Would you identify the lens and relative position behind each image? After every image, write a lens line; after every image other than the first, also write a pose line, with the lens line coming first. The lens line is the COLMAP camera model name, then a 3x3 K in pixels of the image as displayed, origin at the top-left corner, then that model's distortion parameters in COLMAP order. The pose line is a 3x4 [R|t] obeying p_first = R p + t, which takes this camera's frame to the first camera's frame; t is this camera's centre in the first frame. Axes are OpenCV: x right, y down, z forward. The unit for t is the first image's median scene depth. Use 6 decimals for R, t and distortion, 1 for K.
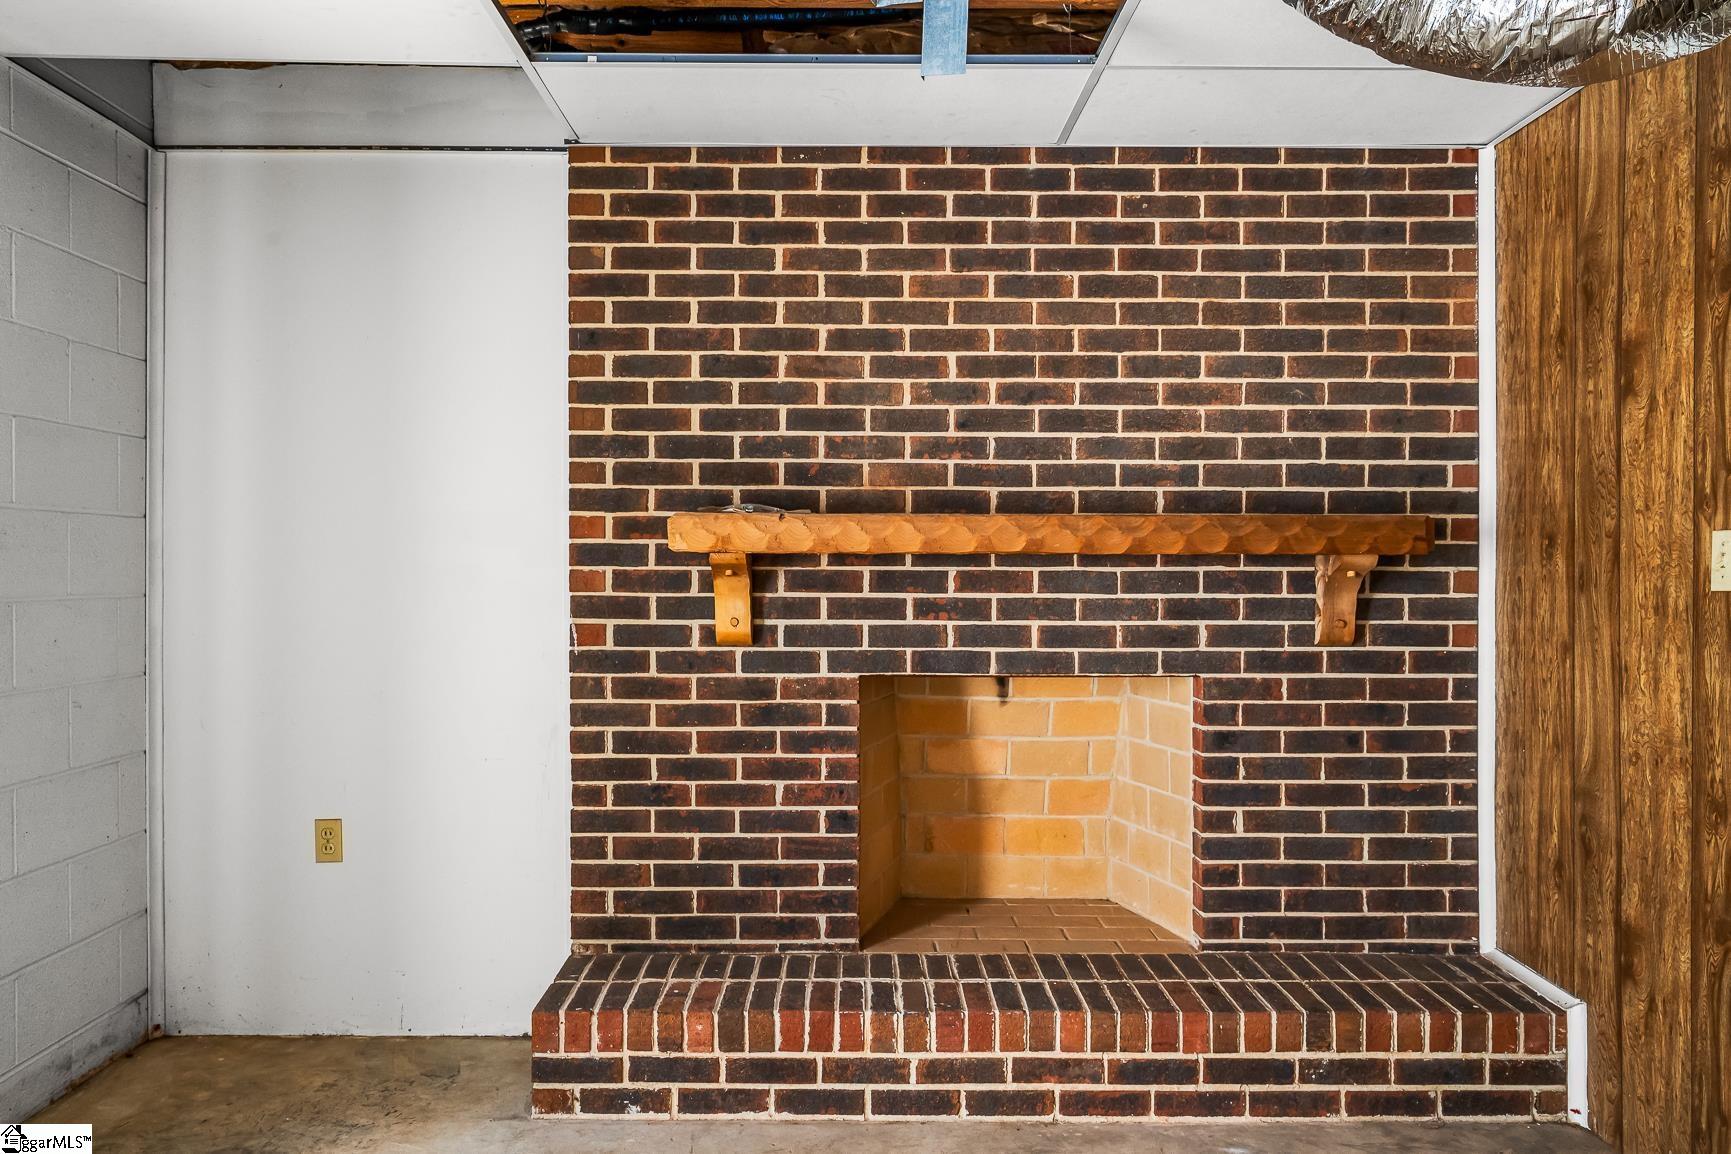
lens RADIAL K [[1288.1, 0, 861.9], [0, 1288.1, 581.6], [0, 0, 1]] dist [0.005851, 0.002782]
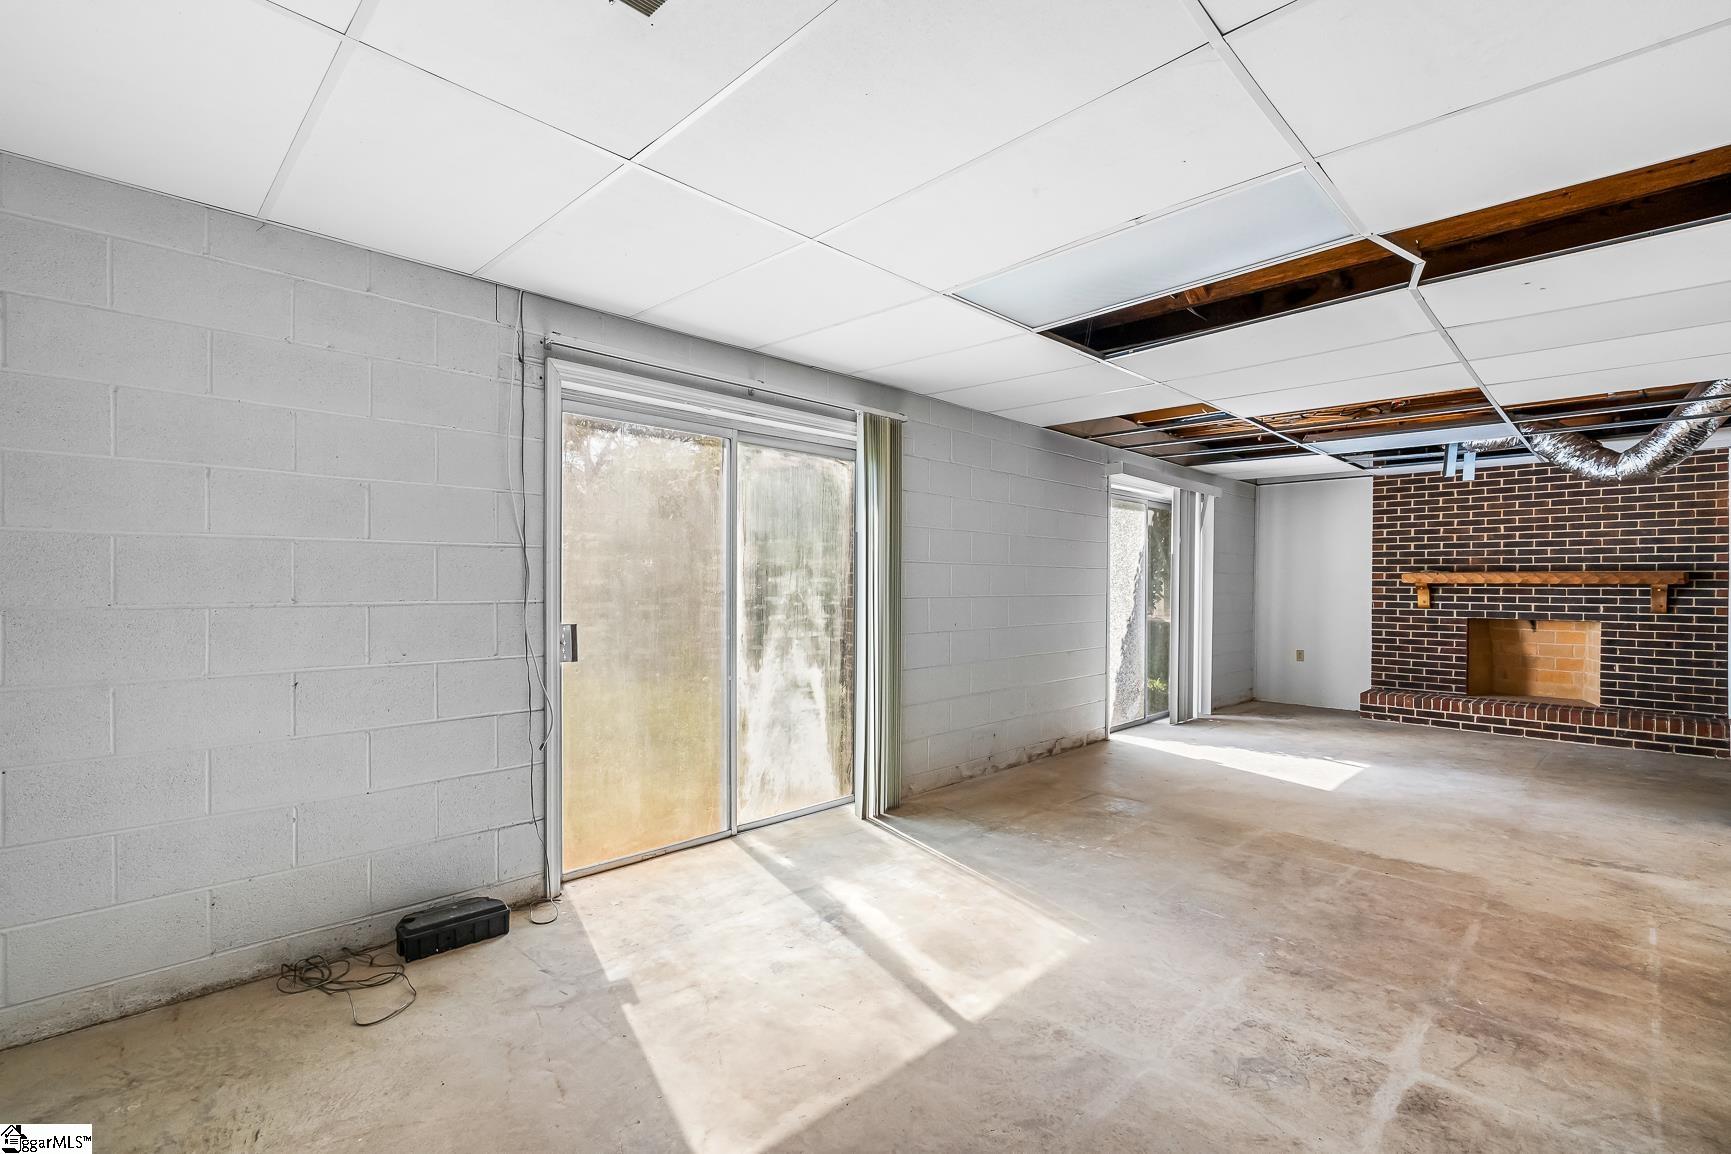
lens RADIAL K [[783.1, 0, 860.3], [0, 783.1, 592.4], [0, 0, 1]] dist [0.000357, 0.000300]
pose [[0.697924, 0.009900, -0.716103, 0.374191], [-0.011138, 0.999934, 0.002968, 0.015204], [0.716085, 0.005904, 0.697988, -1.691765]]
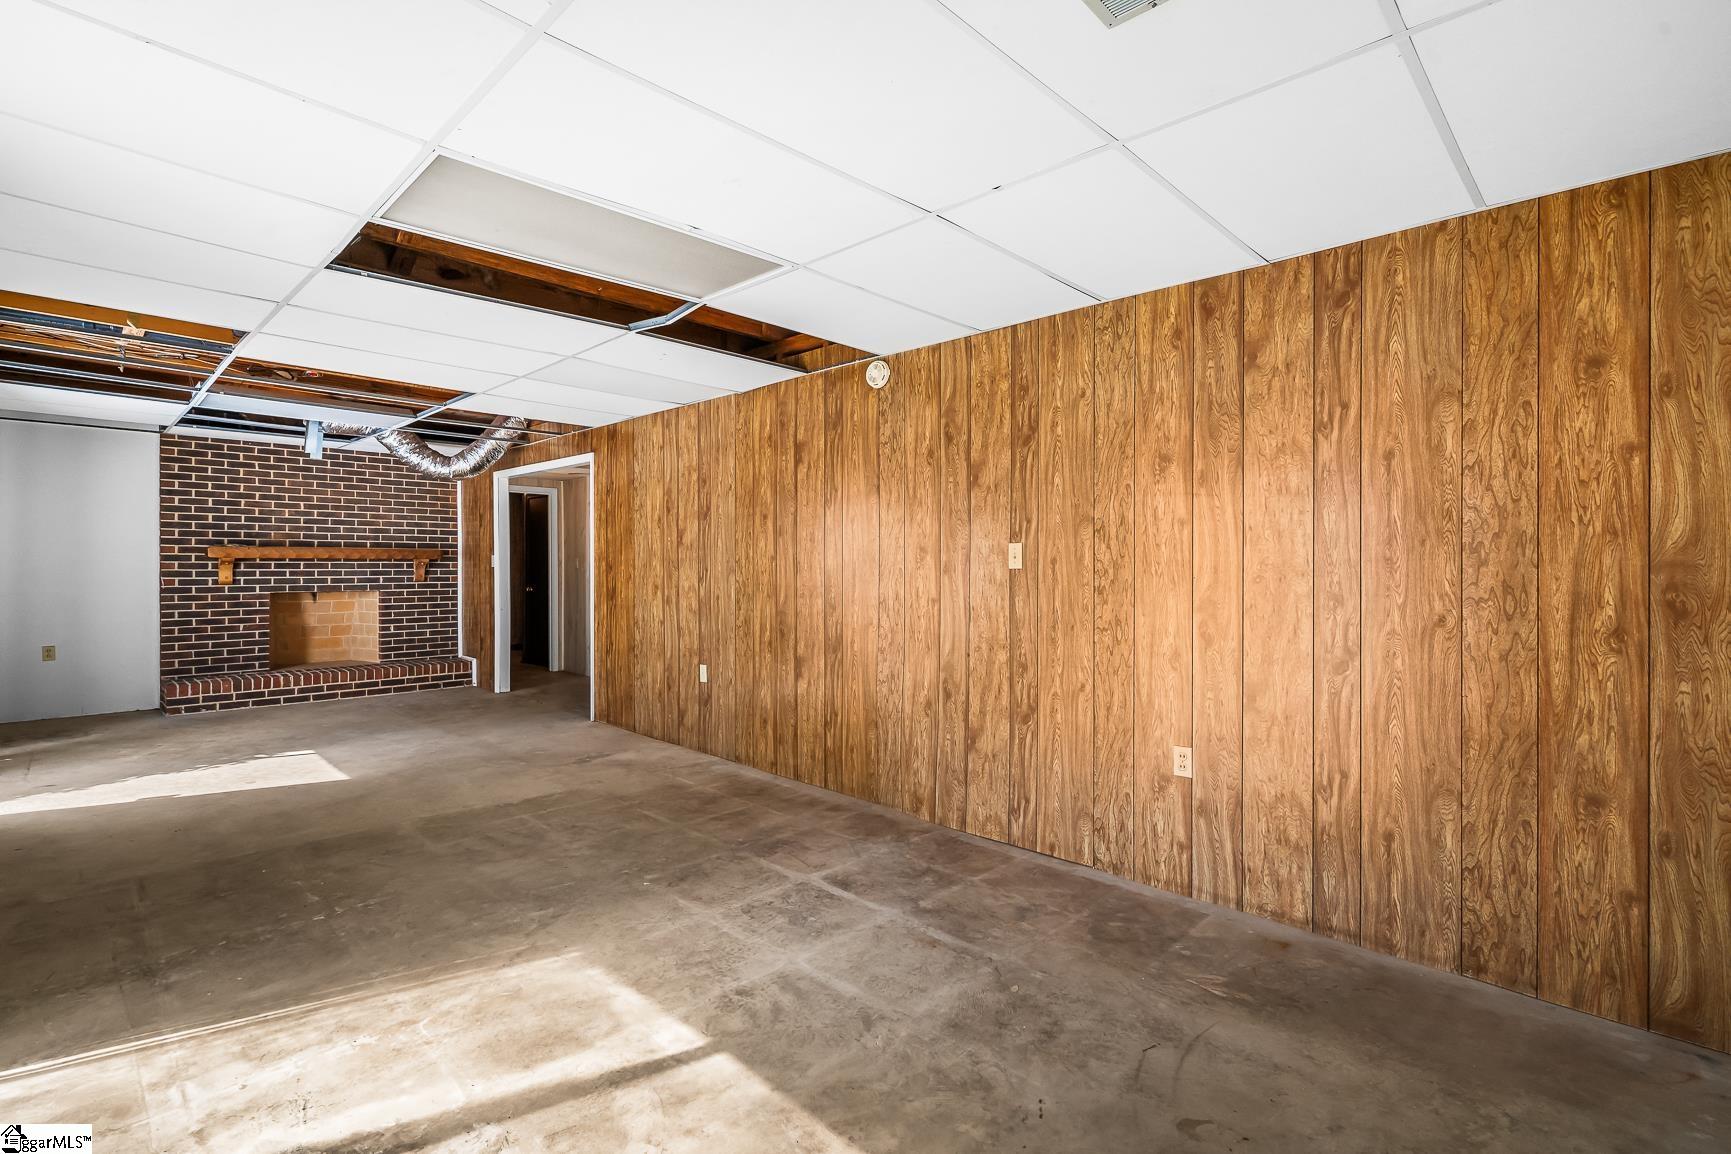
lens RADIAL K [[798.2, 0, 866.9], [0, 798.2, 562.5], [0, 0, 1]] dist [-0.003789, 0.000587]
pose [[0.705954, 0.000709, 0.708257, -0.392628], [0.004518, 0.999975, -0.005504, 0.009895], [-0.708243, 0.007085, 0.705933, -1.689205]]
